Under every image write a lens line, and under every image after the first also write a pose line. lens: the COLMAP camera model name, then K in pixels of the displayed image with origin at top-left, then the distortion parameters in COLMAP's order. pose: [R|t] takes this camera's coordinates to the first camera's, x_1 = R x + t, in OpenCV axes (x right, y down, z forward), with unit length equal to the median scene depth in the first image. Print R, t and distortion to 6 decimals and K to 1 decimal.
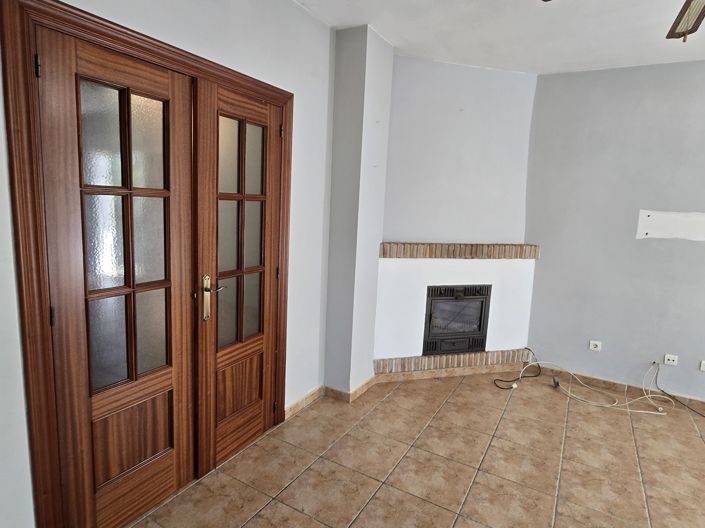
lens RADIAL K [[405.2, 0, 352.5], [0, 405.2, 264.0], [0, 0, 1]] dist [-0.023567, -0.000372]
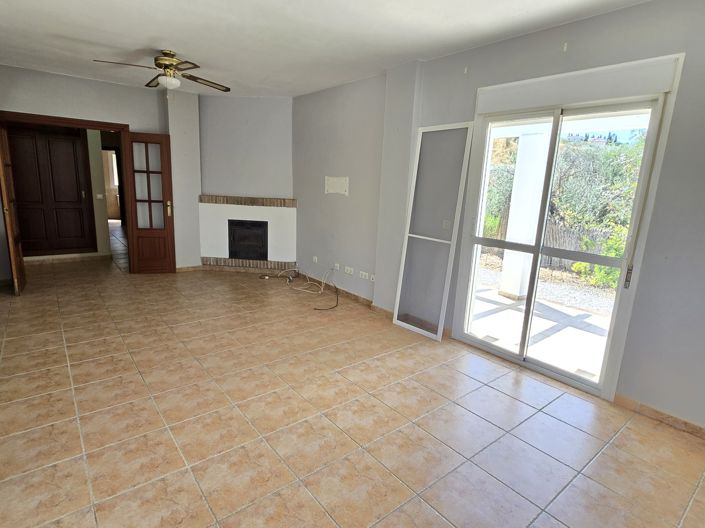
lens RADIAL K [[404.2, 0, 350.4], [0, 404.2, 262.0], [0, 0, 1]] dist [-0.002065, -0.000511]
pose [[0.930309, 0.068502, -0.360322, 1.320903], [-0.055097, 0.997357, 0.047358, 0.124070], [0.362614, -0.024205, 0.931625, -0.499738]]
